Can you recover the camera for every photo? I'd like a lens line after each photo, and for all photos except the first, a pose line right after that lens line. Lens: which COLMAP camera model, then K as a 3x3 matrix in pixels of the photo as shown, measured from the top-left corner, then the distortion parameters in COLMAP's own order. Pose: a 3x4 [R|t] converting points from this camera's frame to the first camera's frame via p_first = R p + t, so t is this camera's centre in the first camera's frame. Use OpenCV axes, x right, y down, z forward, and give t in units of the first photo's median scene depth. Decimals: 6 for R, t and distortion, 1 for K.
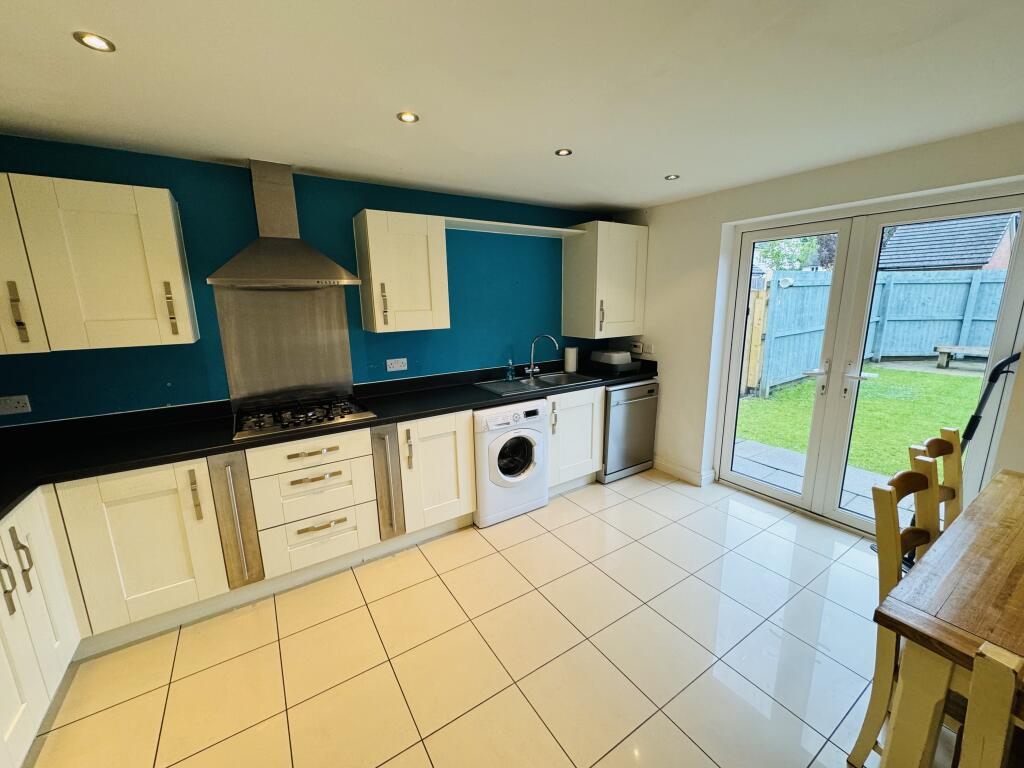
lens RADIAL K [[408.3, 0, 511.5], [0, 408.3, 384.4], [0, 0, 1]] dist [-0.002266, -0.000140]
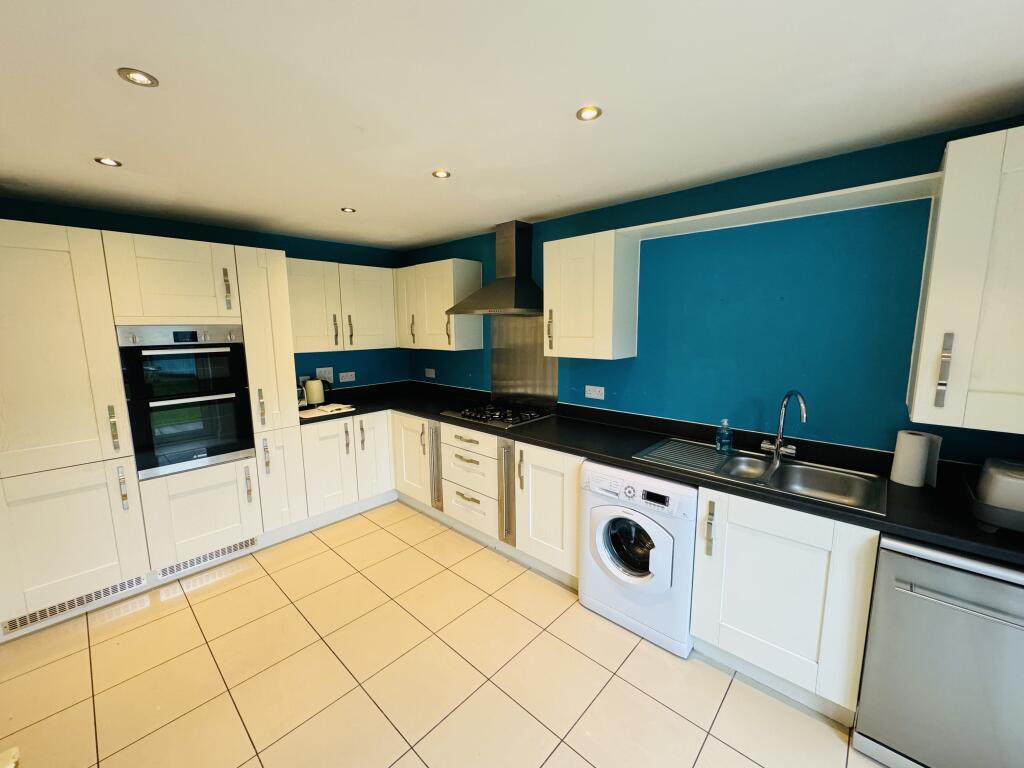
lens RADIAL K [[408.3, 0, 511.8], [0, 408.3, 382.7], [0, 0, 1]] dist [-0.002266, -0.000140]
pose [[0.251174, 0.154564, -0.955522, 0.653895], [-0.191049, 0.975665, 0.107602, -0.152647], [0.948900, 0.155525, 0.274591, 0.618260]]
